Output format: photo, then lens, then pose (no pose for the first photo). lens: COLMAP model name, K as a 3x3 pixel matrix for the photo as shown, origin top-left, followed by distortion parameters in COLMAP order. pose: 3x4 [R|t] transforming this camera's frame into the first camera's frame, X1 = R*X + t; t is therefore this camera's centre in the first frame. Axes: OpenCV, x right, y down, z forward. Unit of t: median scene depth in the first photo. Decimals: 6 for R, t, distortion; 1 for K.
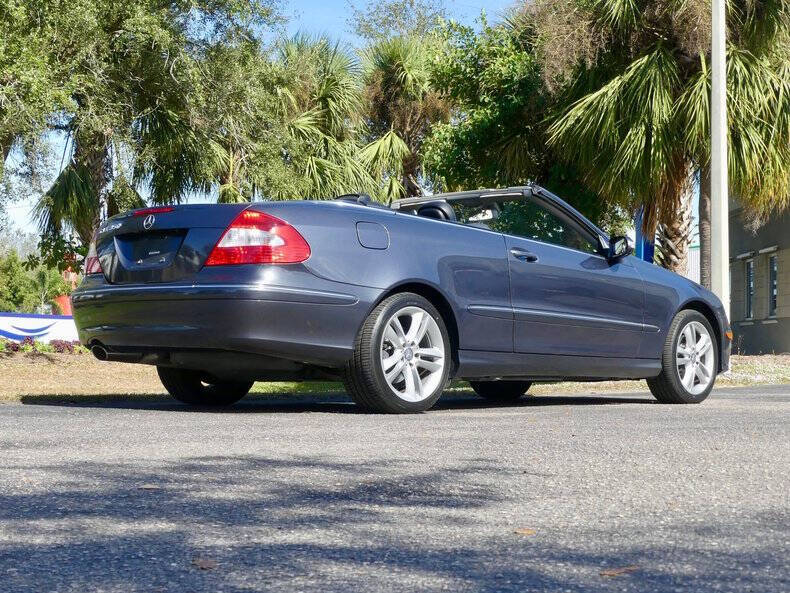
lens RADIAL K [[1295.7, 0, 406.3], [0, 1295.7, 296.4], [0, 0, 1]] dist [0.011489, 0.050634]
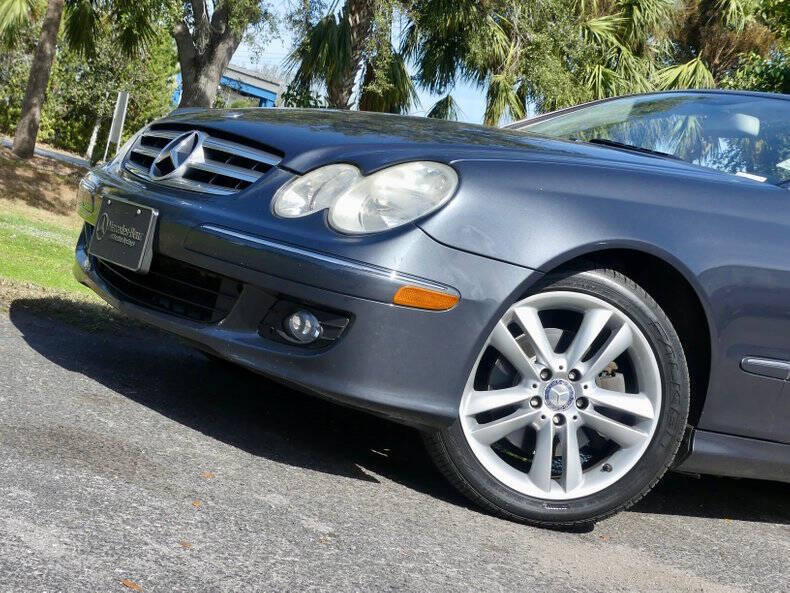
lens RADIAL K [[1295.7, 0, 406.3], [0, 1295.7, 296.4], [0, 0, 1]] dist [0.011489, 0.050634]
pose [[0.951427, 0.244843, -0.186649, 0.006357], [-0.231939, 0.968702, 0.088435, -0.003505], [0.202460, -0.040848, 0.978438, 0.121968]]
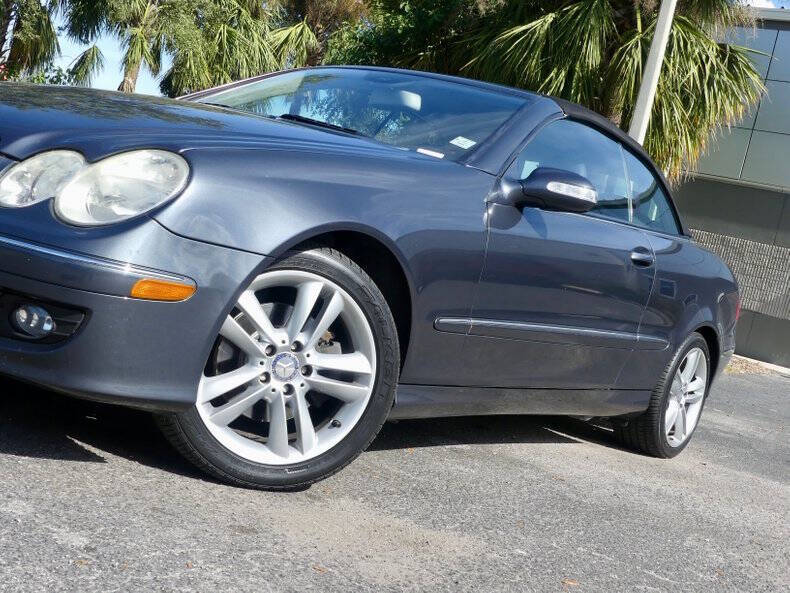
lens RADIAL K [[1042.7, 0, 414.5], [0, 1042.7, 314.7], [0, 0, 1]] dist [-0.022274, 0.008118]
pose [[0.964291, 0.216093, 0.153125, -0.003109], [-0.233373, 0.966648, 0.105495, -0.005793], [-0.125221, -0.137463, 0.982560, 0.137033]]
